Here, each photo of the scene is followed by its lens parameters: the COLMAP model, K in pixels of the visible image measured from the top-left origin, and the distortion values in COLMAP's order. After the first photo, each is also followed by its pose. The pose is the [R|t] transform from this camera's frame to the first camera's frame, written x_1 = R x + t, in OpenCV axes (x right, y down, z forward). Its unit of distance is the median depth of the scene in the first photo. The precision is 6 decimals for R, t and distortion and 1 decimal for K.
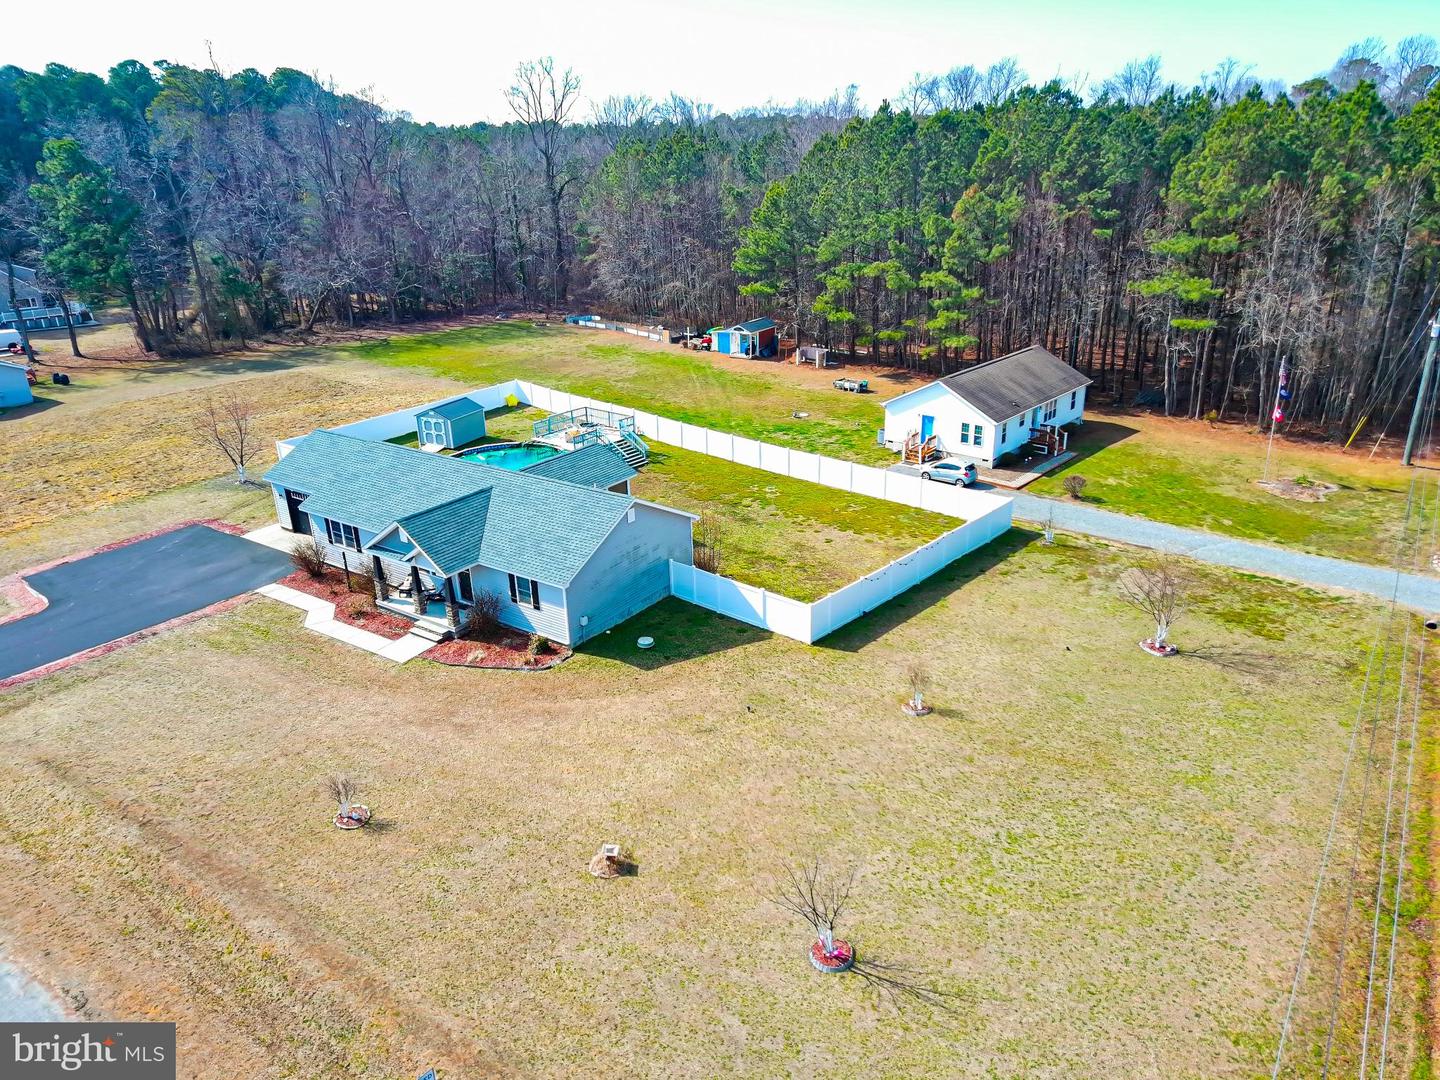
lens RADIAL K [[989.0, 0, 704.8], [0, 989.0, 539.3], [0, 0, 1]] dist [0.034620, -0.000971]
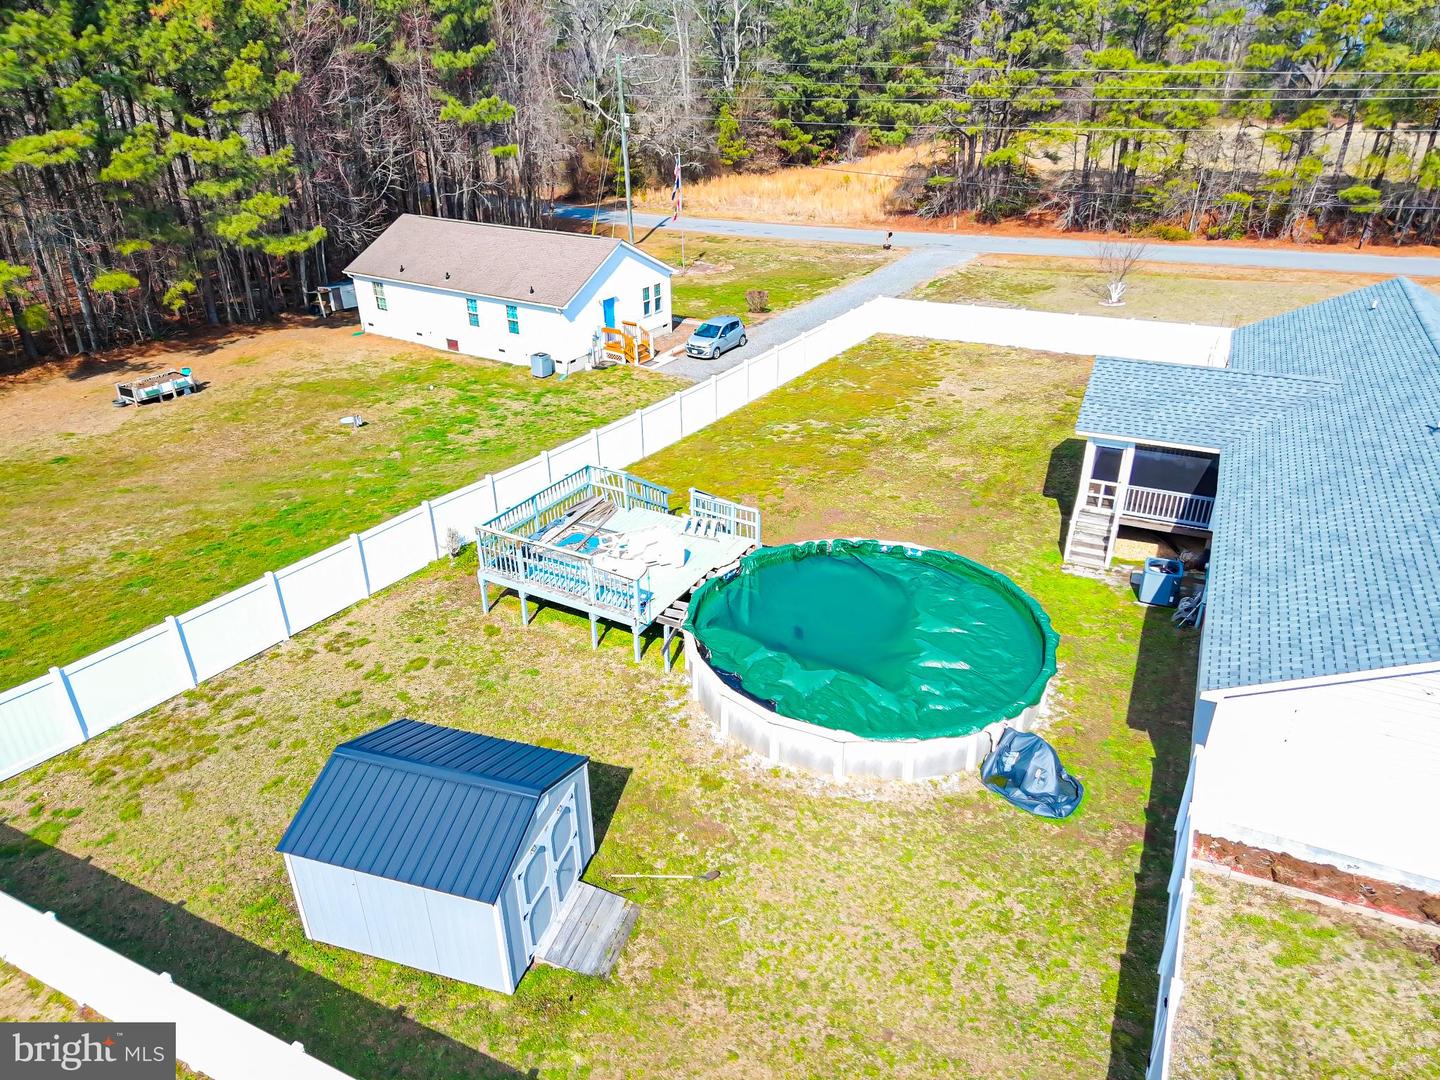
lens RADIAL K [[970.1, 0, 726.5], [0, 970.1, 540.7], [0, 0, 1]] dist [0.024963, -0.023665]
pose [[-0.176414, -0.429660, 0.885590, -0.580653], [0.376987, 0.801607, 0.464012, -0.337689], [-0.909263, 0.415714, 0.020562, 1.205425]]
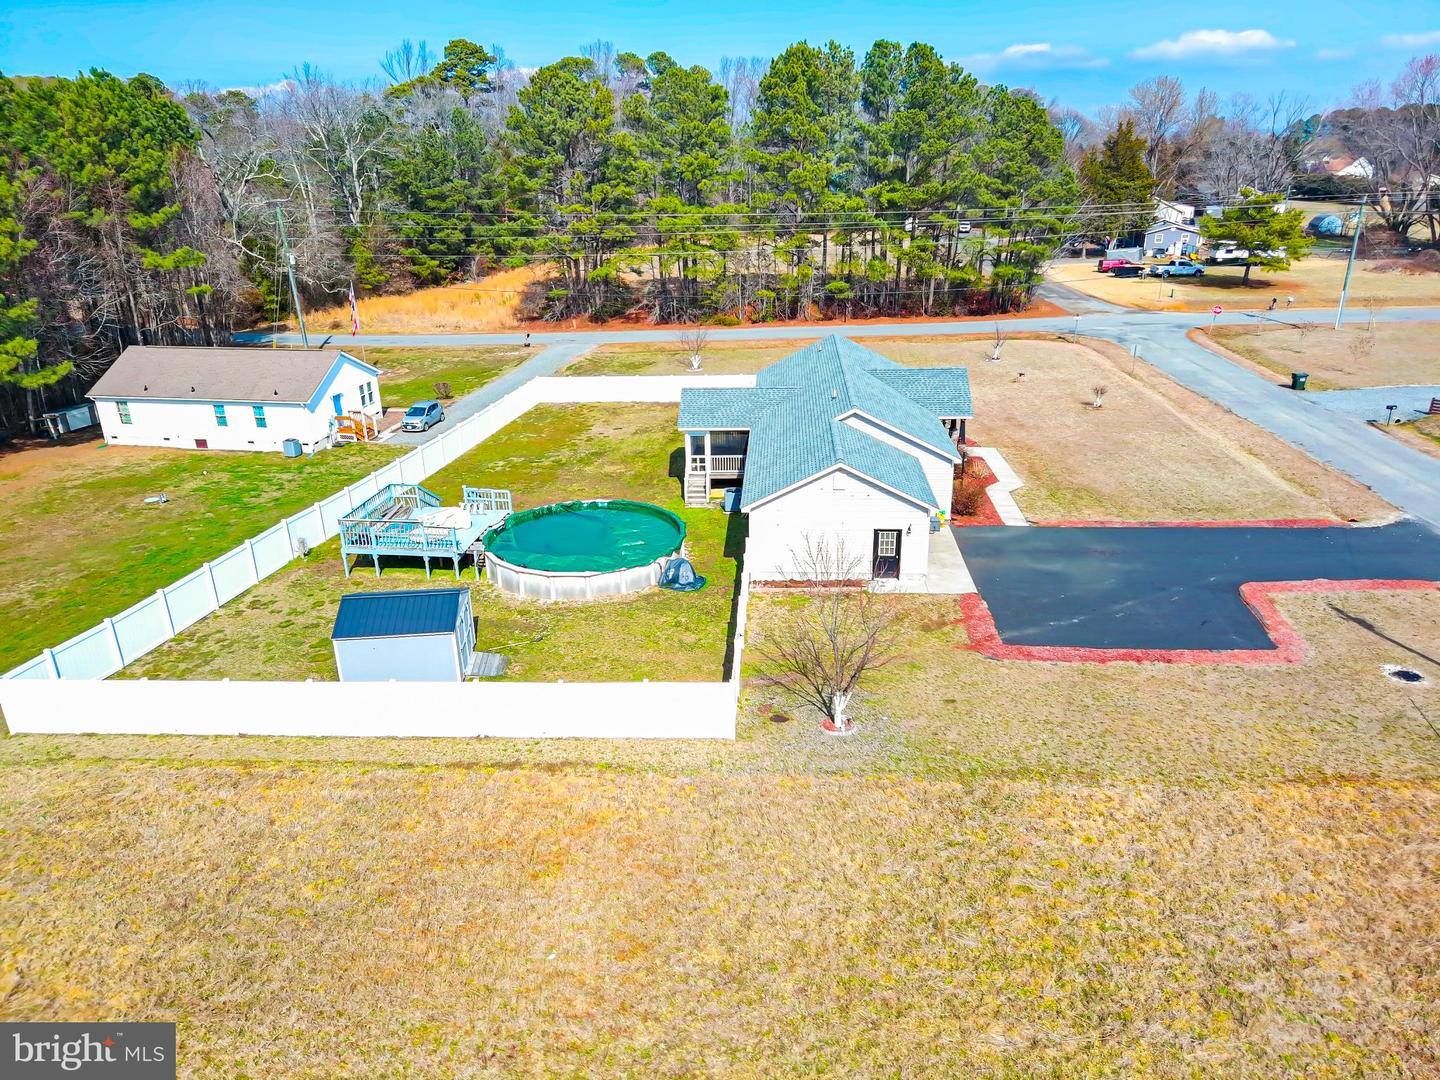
lens RADIAL K [[964.2, 0, 728.3], [0, 964.2, 539.4], [0, 0, 1]] dist [0.034028, -0.031070]
pose [[-0.541055, -0.282245, 0.792210, -0.899561], [0.338407, 0.789302, 0.512331, -0.440411], [-0.769896, 0.545289, -0.331542, 1.341760]]
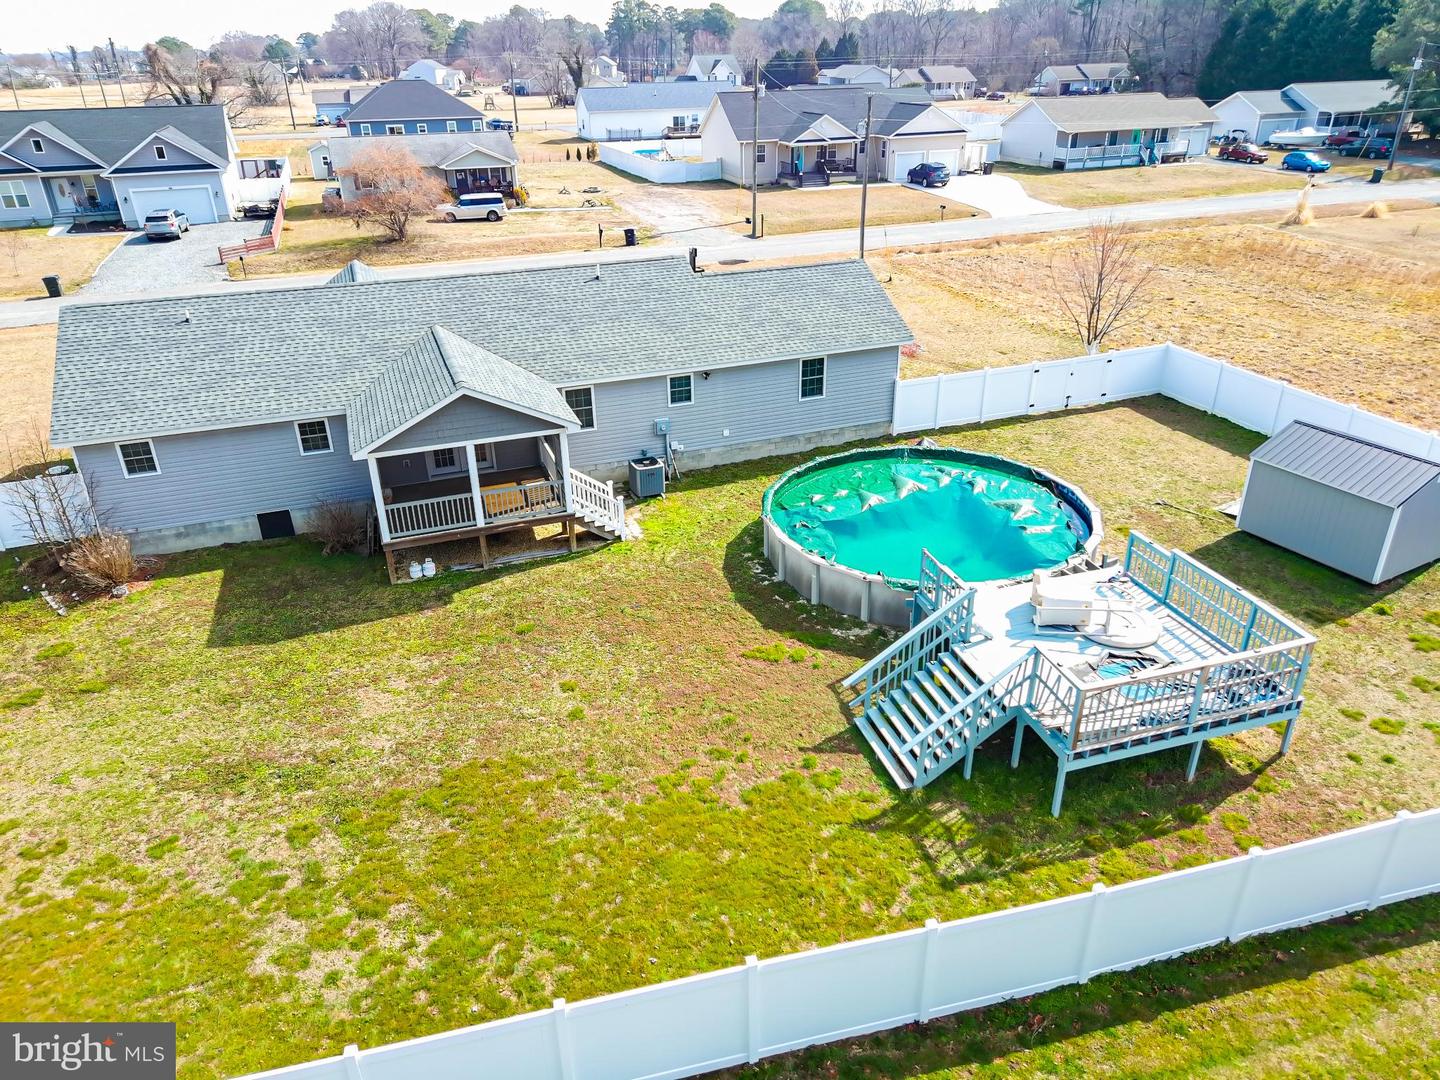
lens RADIAL K [[970.1, 0, 726.5], [0, 970.1, 540.7], [0, 0, 1]] dist [0.024963, -0.023665]
pose [[-0.555077, 0.405440, -0.726298, 0.162778], [-0.273297, 0.735794, 0.619610, -0.343743], [0.785620, 0.542425, -0.297617, 1.245971]]
